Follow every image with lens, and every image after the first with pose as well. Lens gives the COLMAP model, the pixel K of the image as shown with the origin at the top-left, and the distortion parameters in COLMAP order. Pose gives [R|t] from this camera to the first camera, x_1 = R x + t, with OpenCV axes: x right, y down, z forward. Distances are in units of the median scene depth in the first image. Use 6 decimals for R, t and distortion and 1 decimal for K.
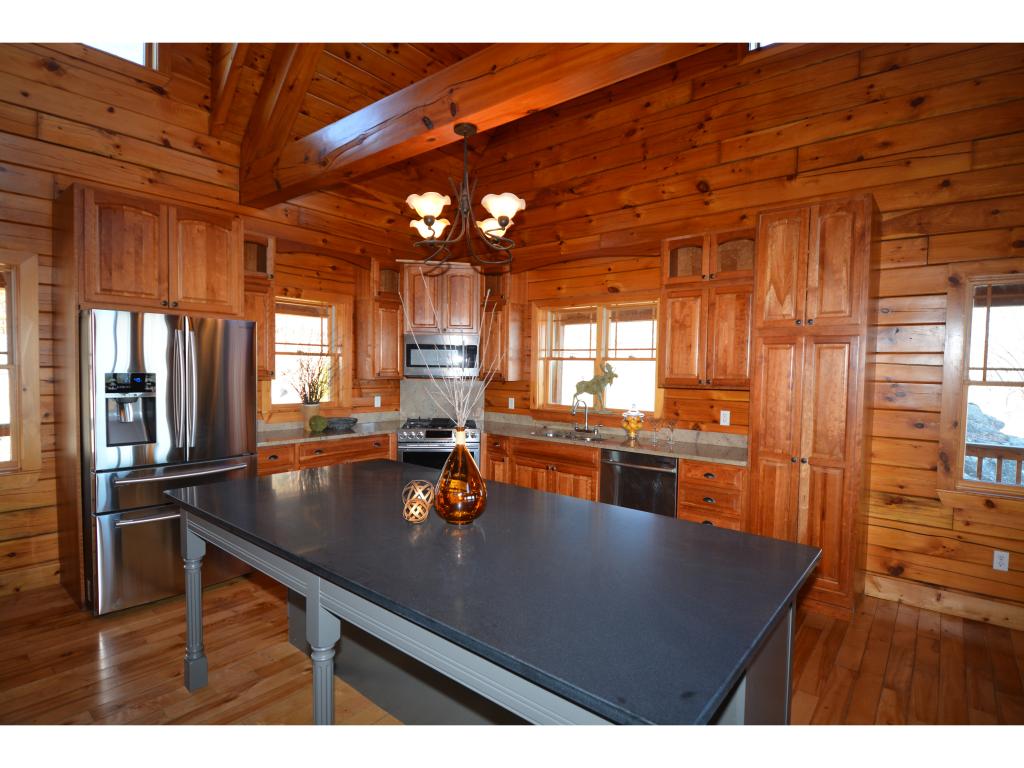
lens RADIAL K [[528.3, 0, 508.8], [0, 528.3, 390.0], [0, 0, 1]] dist [-0.011704, 0.002885]
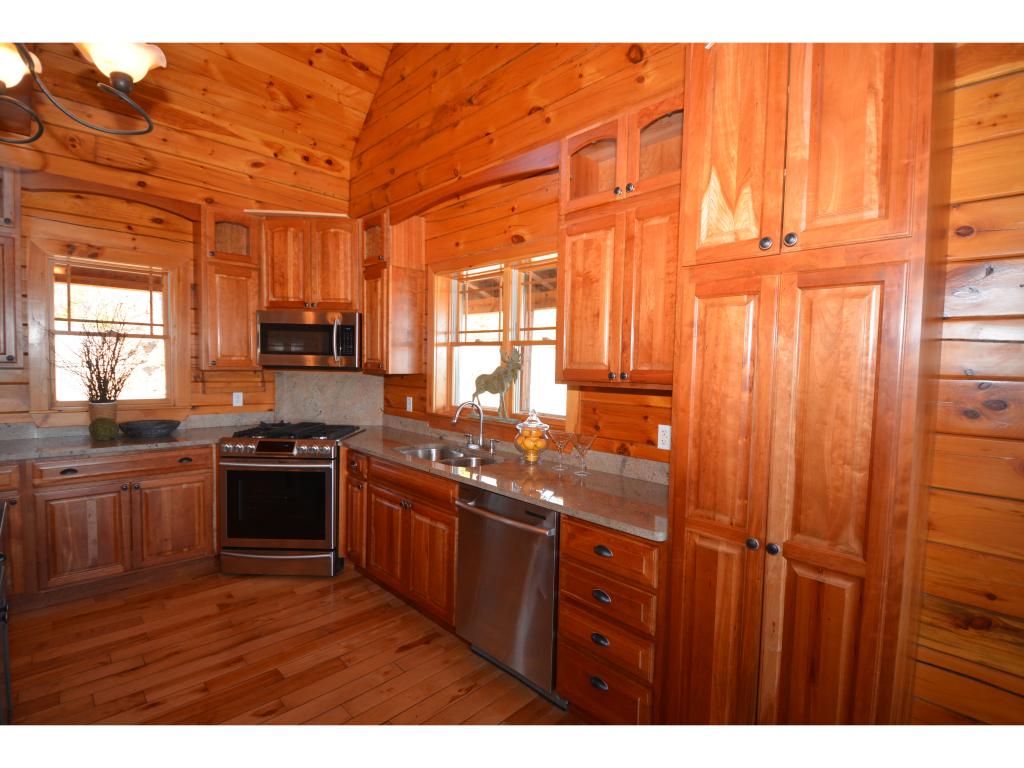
lens RADIAL K [[488.6, 0, 513.4], [0, 488.6, 390.7], [0, 0, 1]] dist [-0.009845, -0.005971]
pose [[0.995518, 0.012526, -0.093740, 0.281642], [-0.011669, 0.999885, 0.009688, -0.002639], [0.093851, -0.008551, 0.995550, 0.421345]]
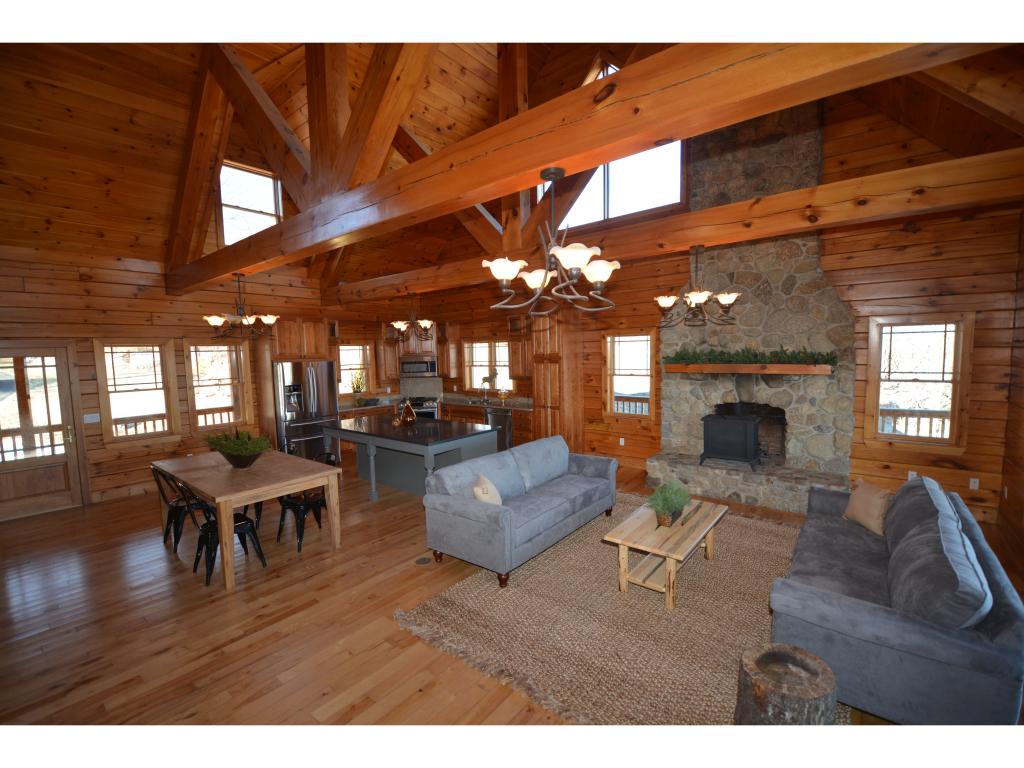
lens RADIAL K [[446.7, 0, 513.4], [0, 446.7, 387.9], [0, 0, 1]] dist [-0.002772, -0.000120]
pose [[0.999149, -0.040773, 0.006242, 0.283024], [0.040529, 0.998556, 0.035259, -0.036183], [-0.007671, -0.034976, 0.999359, -0.926502]]
